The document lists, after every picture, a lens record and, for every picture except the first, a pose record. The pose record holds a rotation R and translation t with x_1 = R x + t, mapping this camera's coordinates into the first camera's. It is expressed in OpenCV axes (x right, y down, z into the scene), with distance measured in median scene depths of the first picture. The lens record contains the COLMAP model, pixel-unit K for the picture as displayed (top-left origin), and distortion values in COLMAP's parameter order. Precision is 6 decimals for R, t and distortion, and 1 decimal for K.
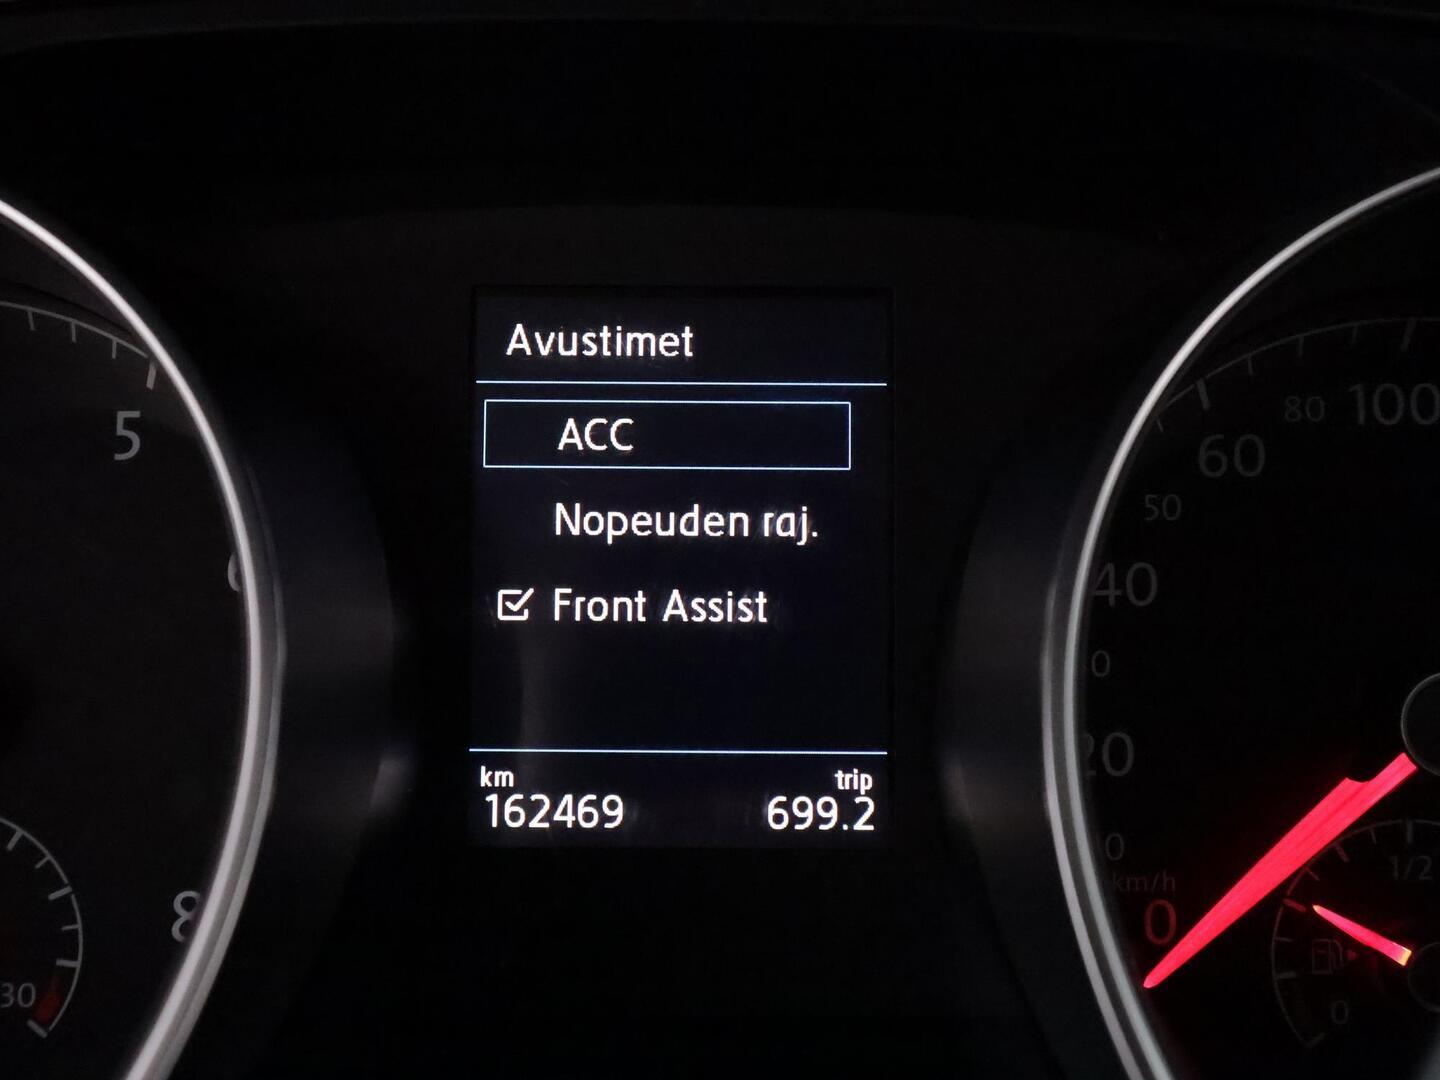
lens RADIAL K [[1159.8, 0, 718.5], [0, 1159.8, 555.1], [0, 0, 1]] dist [0.015647, -0.000670]
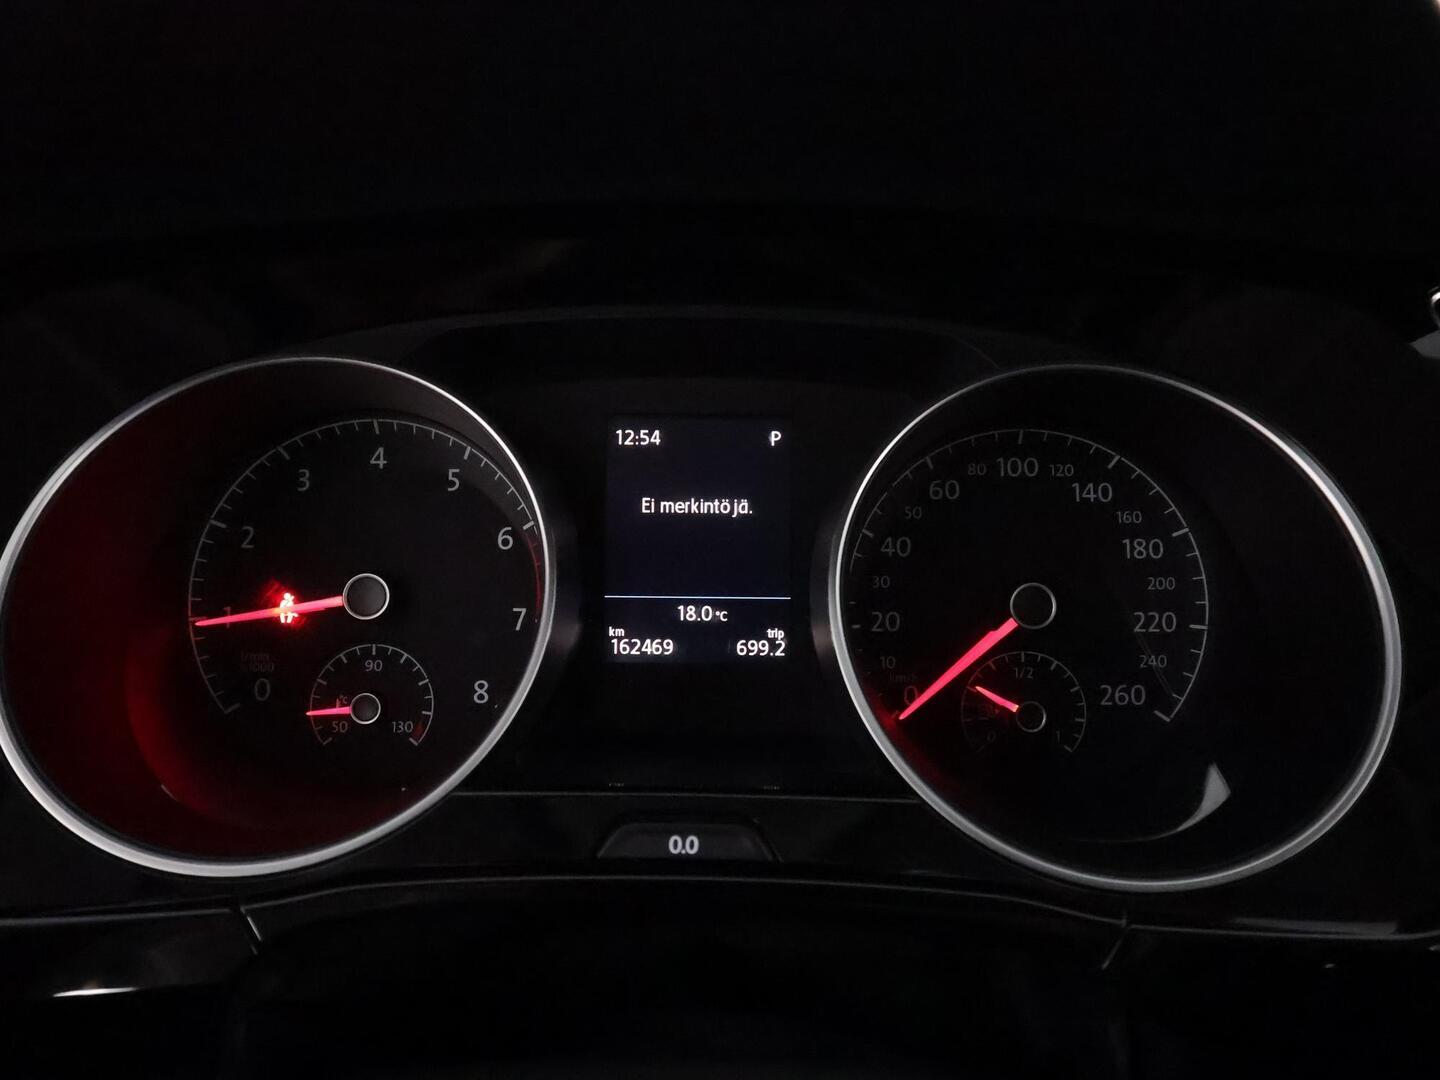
lens RADIAL K [[973.2, 0, 722.0], [0, 973.2, 528.1], [0, 0, 1]] dist [0.001486, 0.000678]
pose [[0.999992, 0.001783, 0.003464, 0.006268], [-0.001616, 0.998874, -0.047409, 0.080174], [-0.003545, 0.047403, 0.998870, -0.892589]]
